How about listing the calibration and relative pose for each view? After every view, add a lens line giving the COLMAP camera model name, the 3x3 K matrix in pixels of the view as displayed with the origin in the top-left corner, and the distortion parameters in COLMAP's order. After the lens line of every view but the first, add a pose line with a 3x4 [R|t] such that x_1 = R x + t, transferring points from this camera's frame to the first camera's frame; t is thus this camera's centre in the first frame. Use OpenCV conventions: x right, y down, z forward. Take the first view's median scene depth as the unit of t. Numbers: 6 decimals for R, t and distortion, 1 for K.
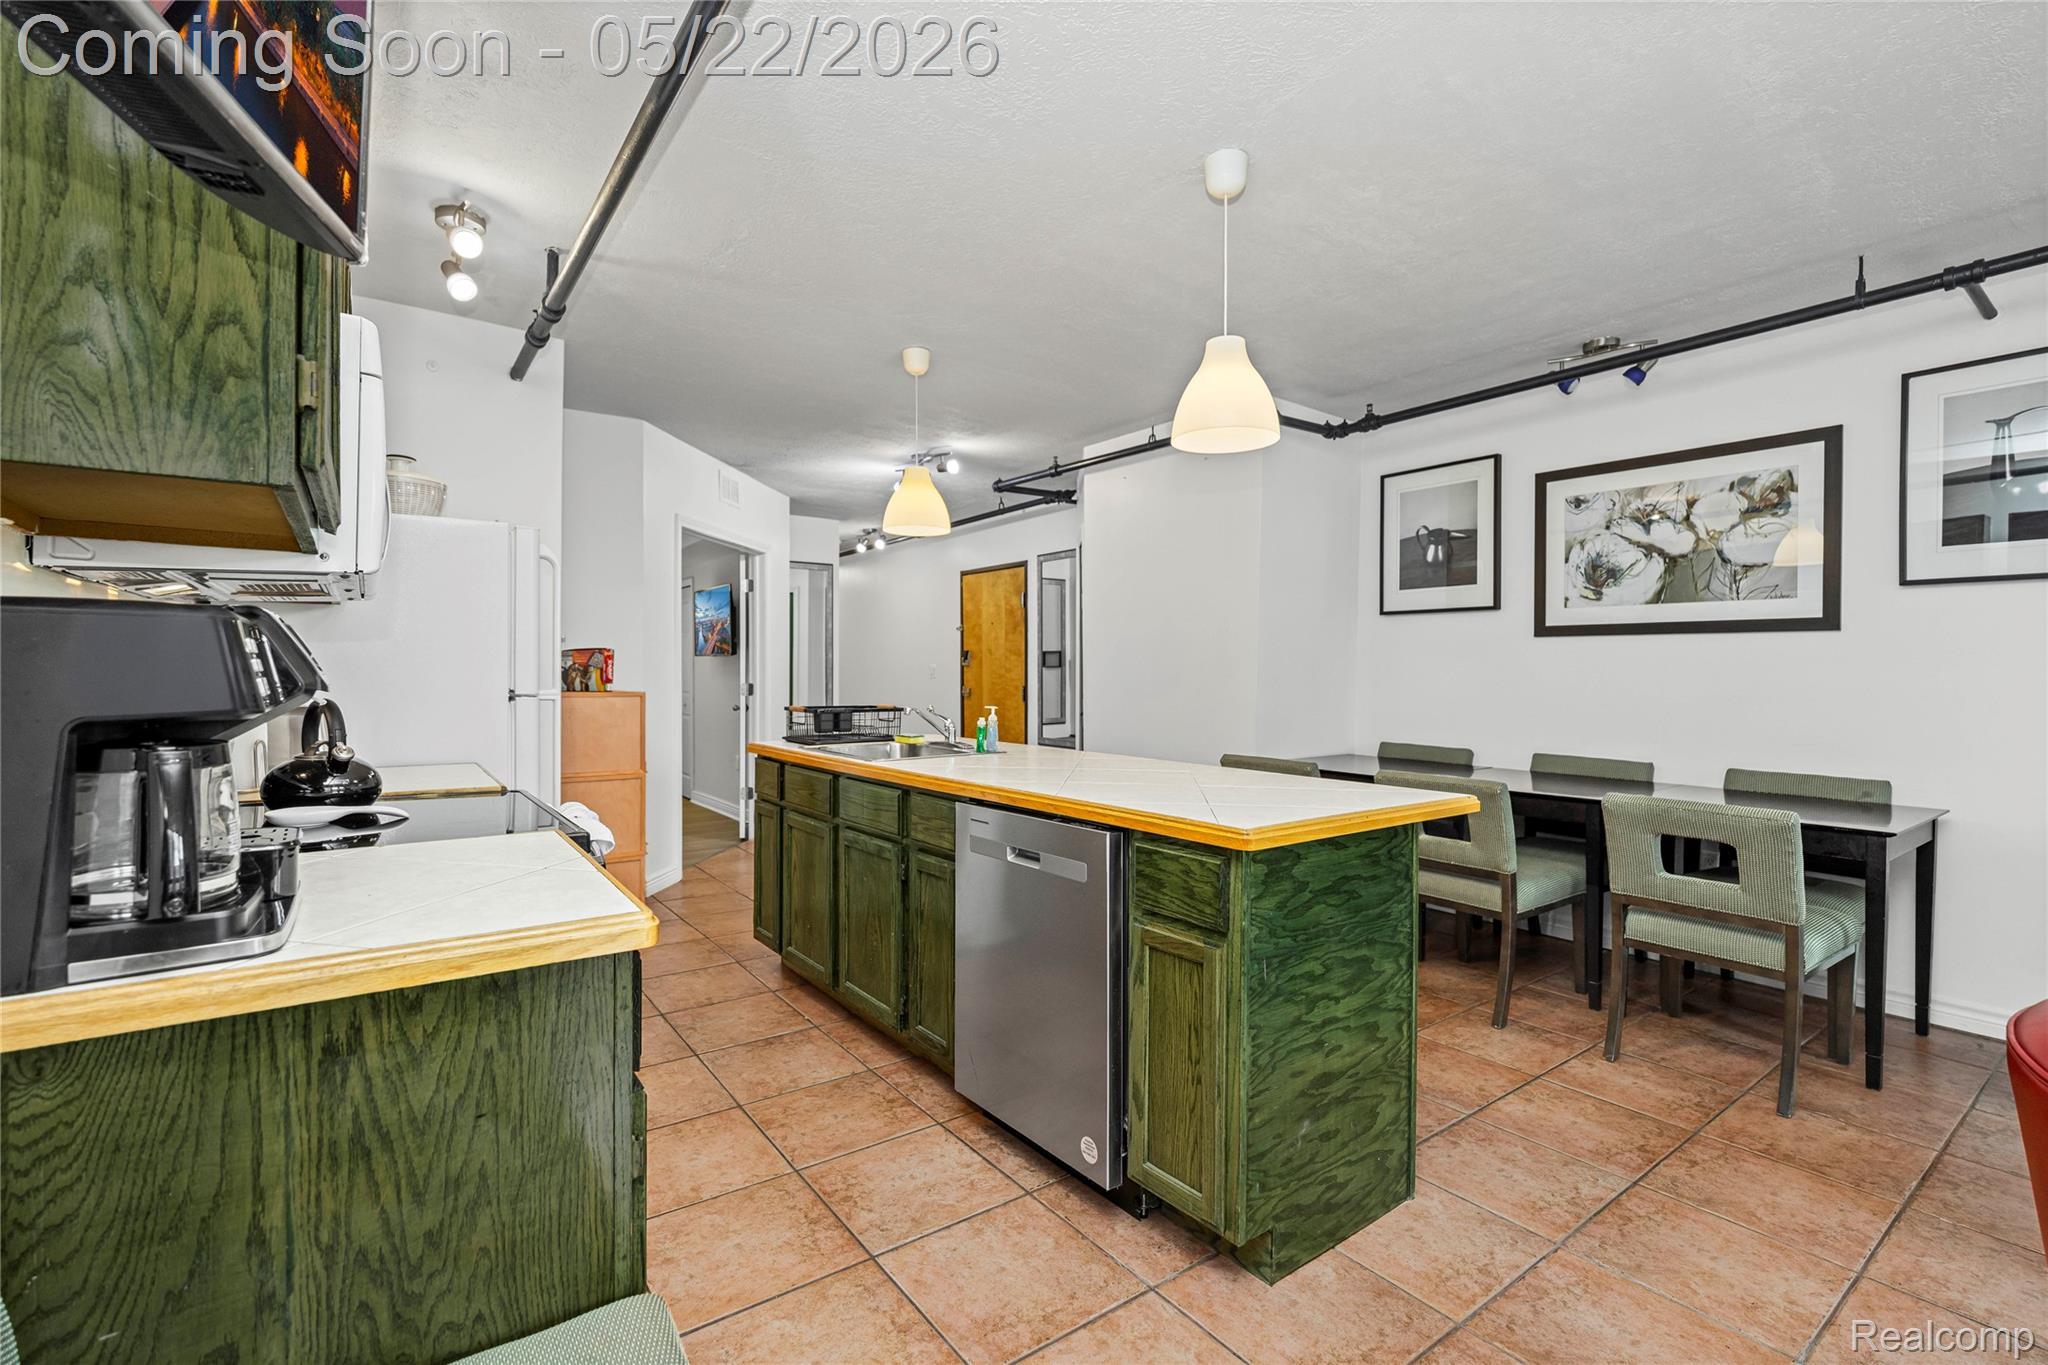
lens RADIAL K [[884.2, 0, 1031.5], [0, 884.2, 671.2], [0, 0, 1]] dist [-0.008229, -0.002983]
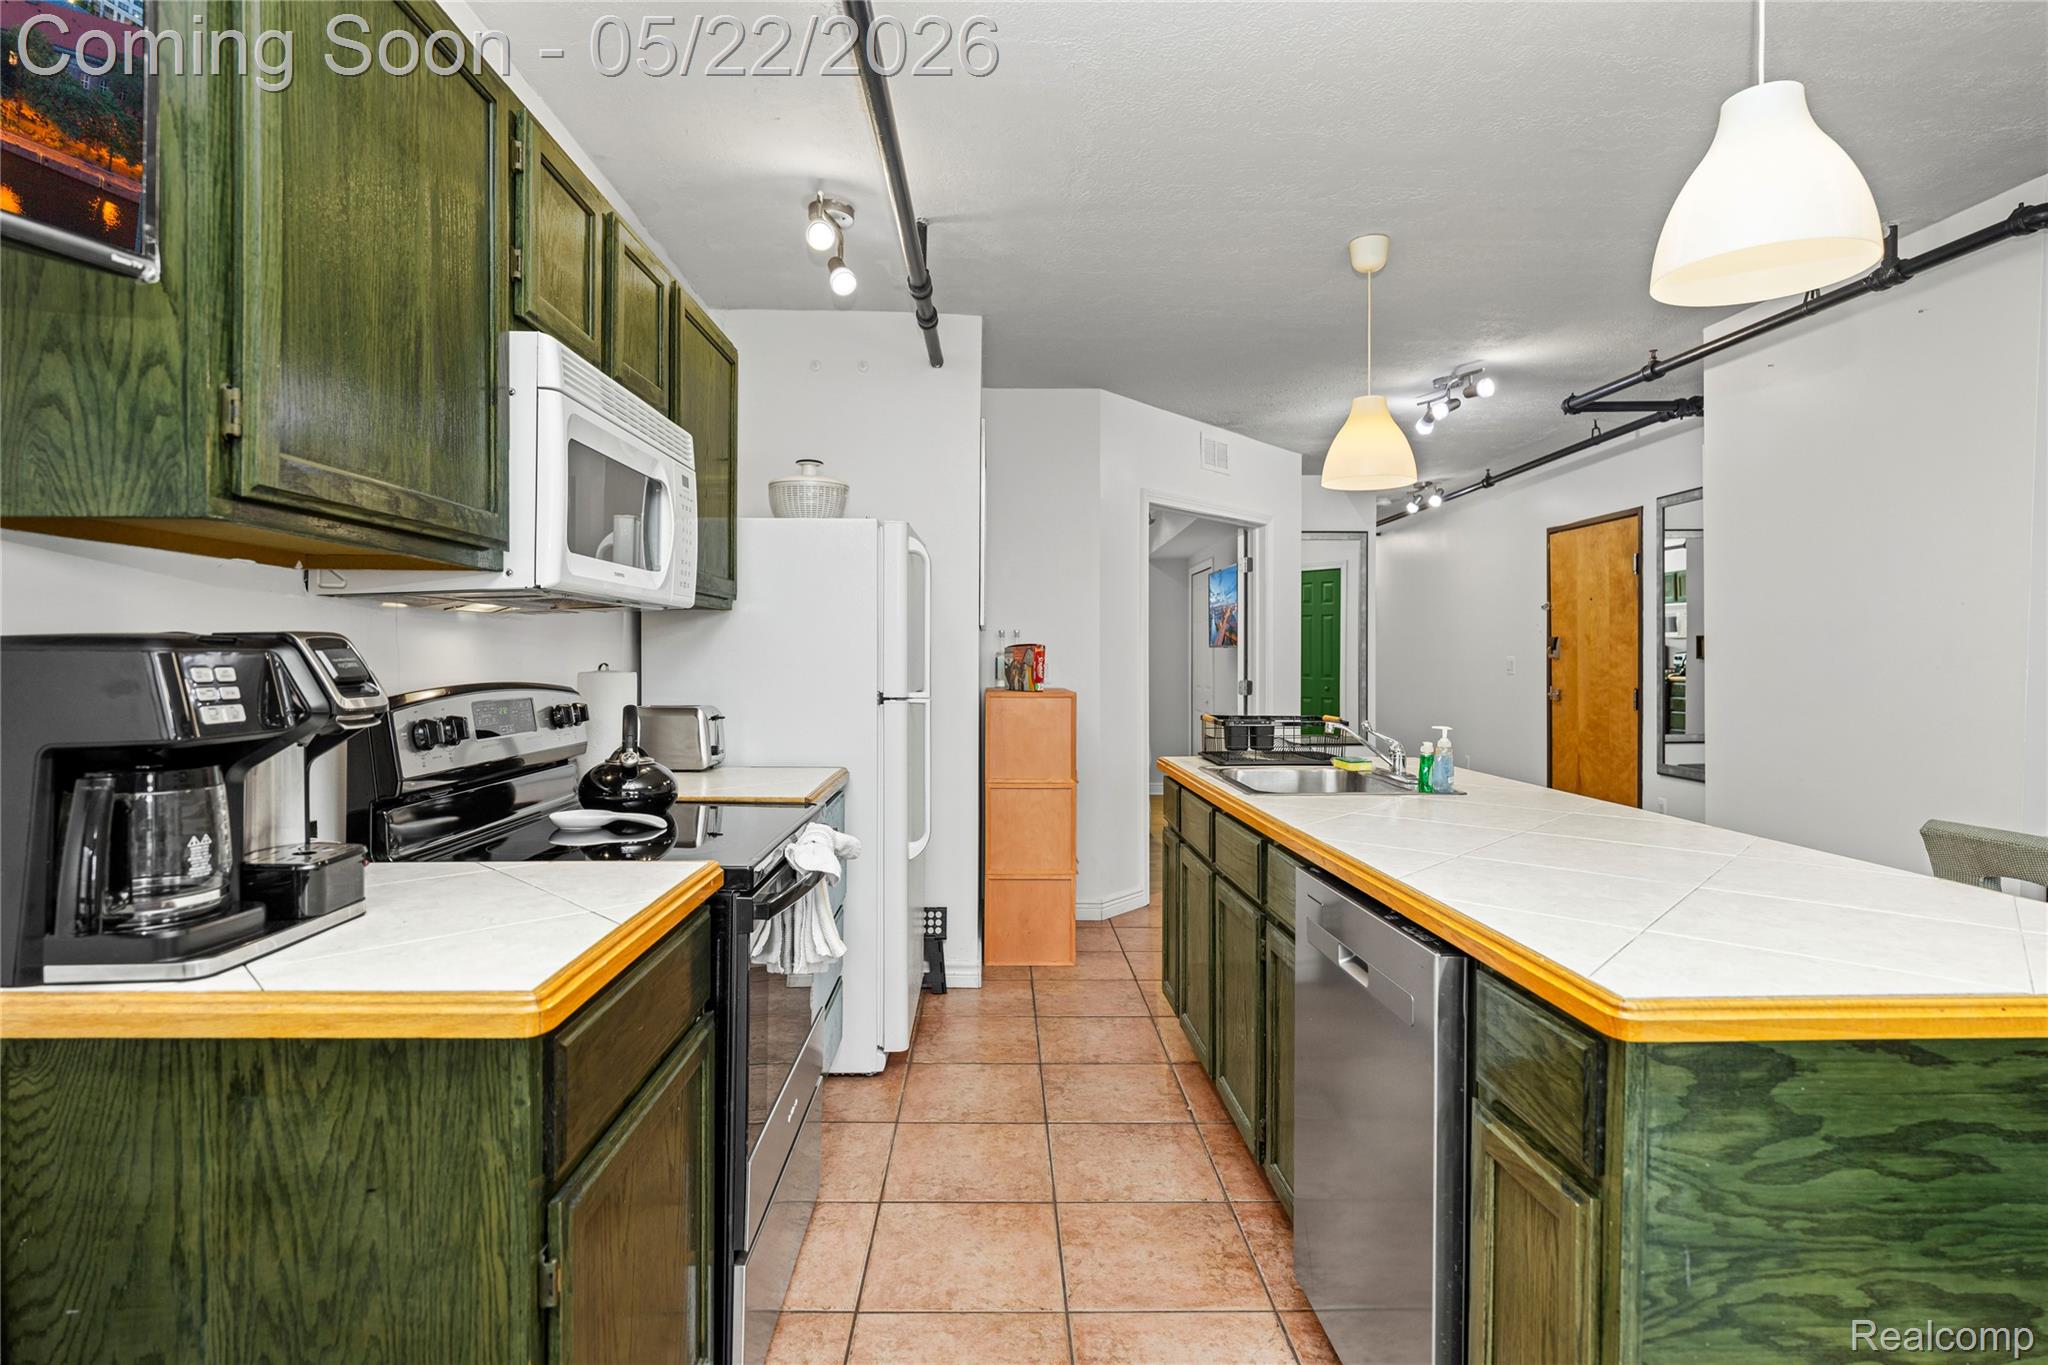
lens RADIAL K [[1033.7, 0, 1030.6], [0, 1033.7, 663.2], [0, 0, 1]] dist [0.002772, -0.005424]
pose [[0.821719, 0.001648, -0.569891, 0.518449], [0.000177, 0.999995, 0.003147, -0.040838], [0.569894, -0.002687, 0.821714, 0.489070]]
